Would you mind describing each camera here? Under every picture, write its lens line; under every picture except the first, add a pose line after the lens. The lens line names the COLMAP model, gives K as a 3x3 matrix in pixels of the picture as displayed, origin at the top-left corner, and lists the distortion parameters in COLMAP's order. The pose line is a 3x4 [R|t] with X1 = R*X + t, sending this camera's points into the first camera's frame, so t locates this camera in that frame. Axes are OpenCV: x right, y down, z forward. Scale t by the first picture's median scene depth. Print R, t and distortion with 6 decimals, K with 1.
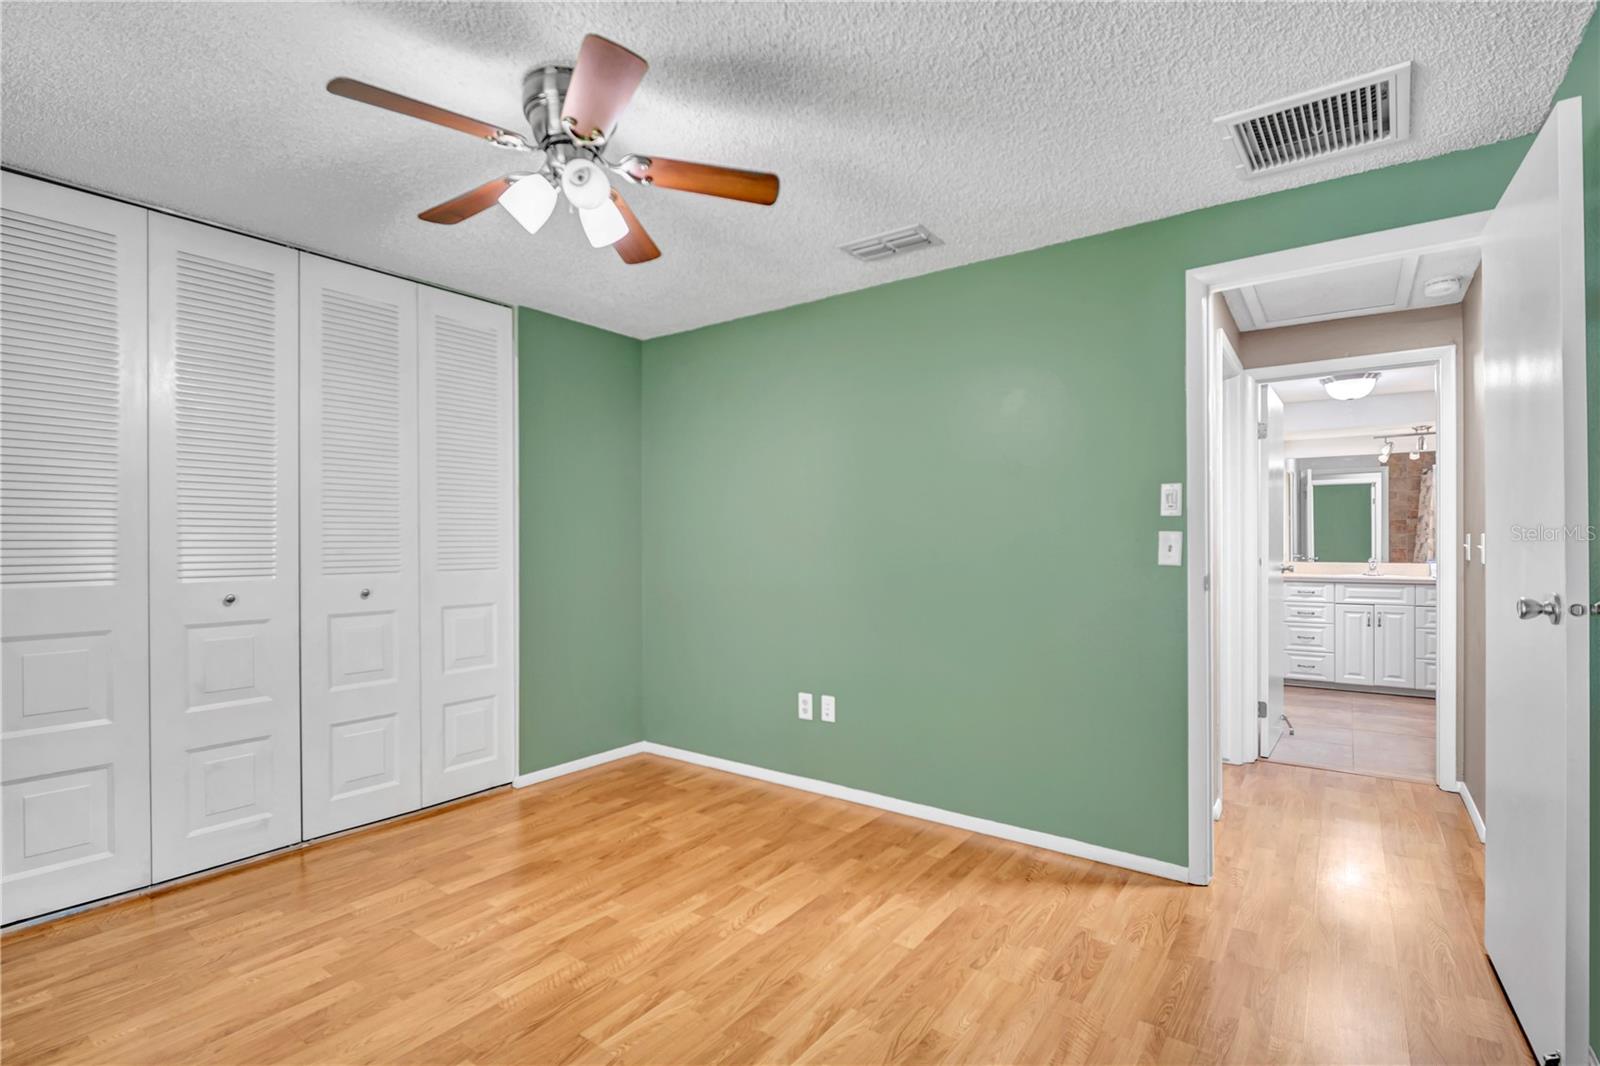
lens RADIAL K [[746.2, 0, 810.7], [0, 746.2, 539.7], [0, 0, 1]] dist [0.000030, -0.003072]
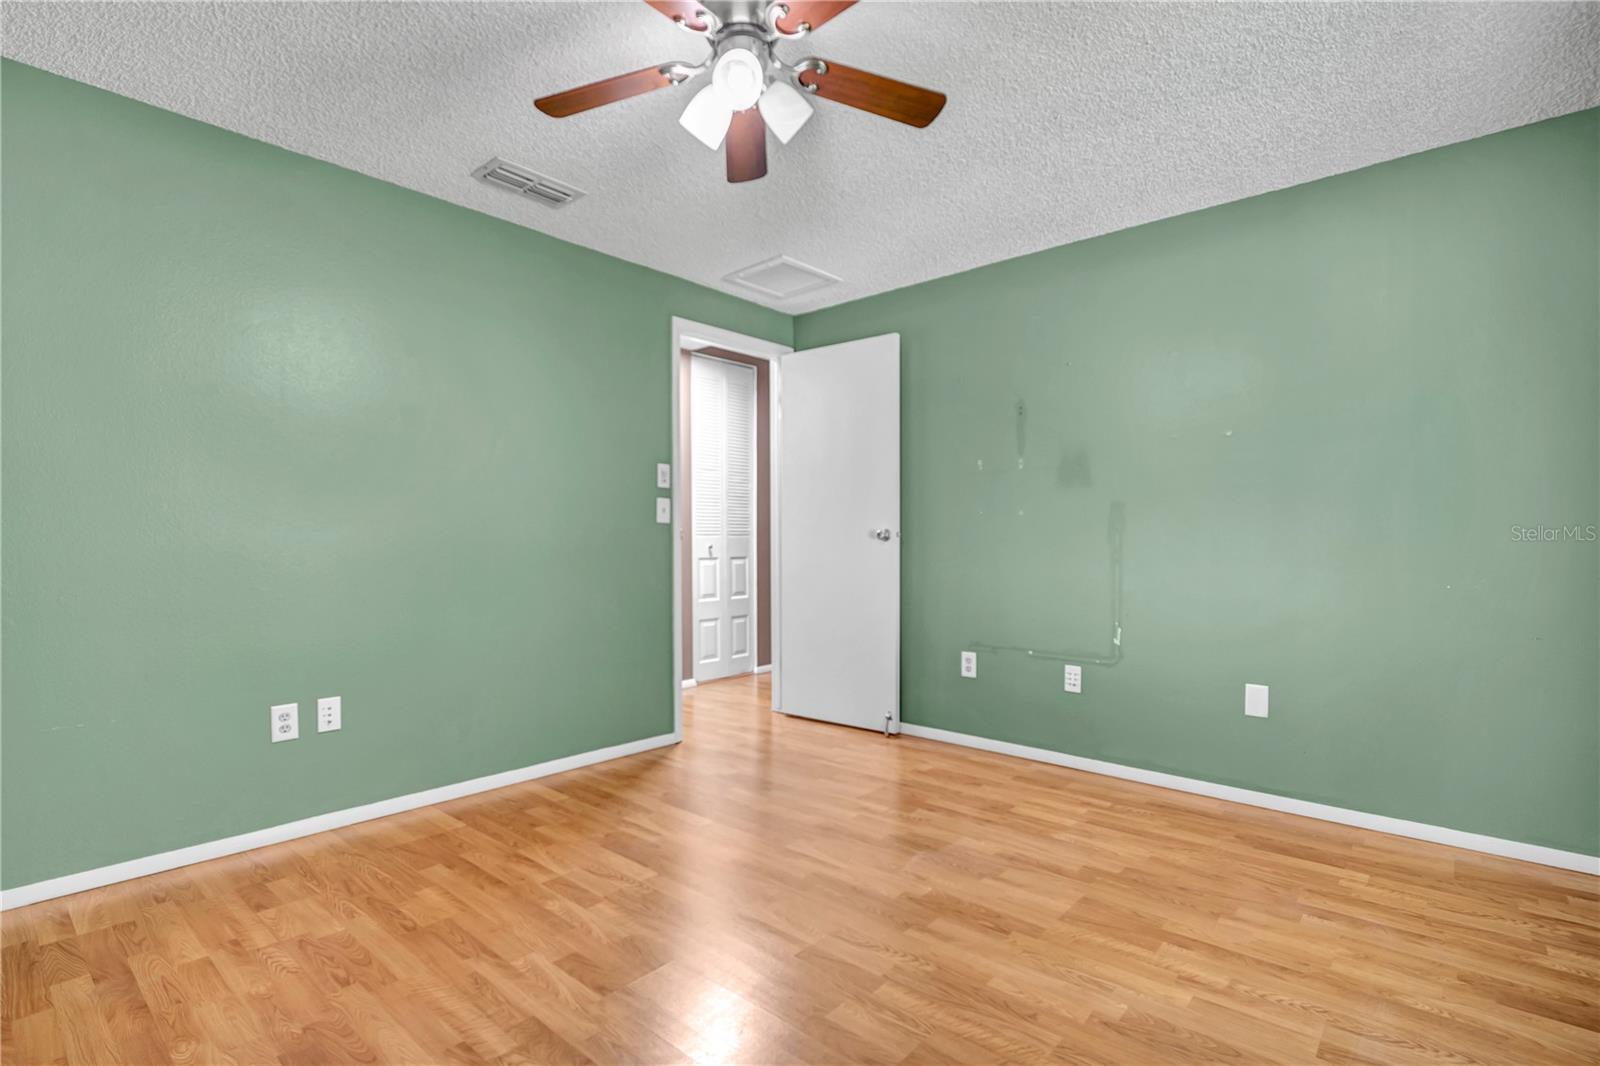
lens RADIAL K [[746.2, 0, 806.4], [0, 746.2, 539.2], [0, 0, 1]] dist [0.000030, -0.003072]
pose [[0.097998, 0.005285, 0.995173, -0.827543], [-0.002194, 0.999985, -0.005095, 0.067004], [-0.995184, -0.001684, 0.098008, 0.557797]]
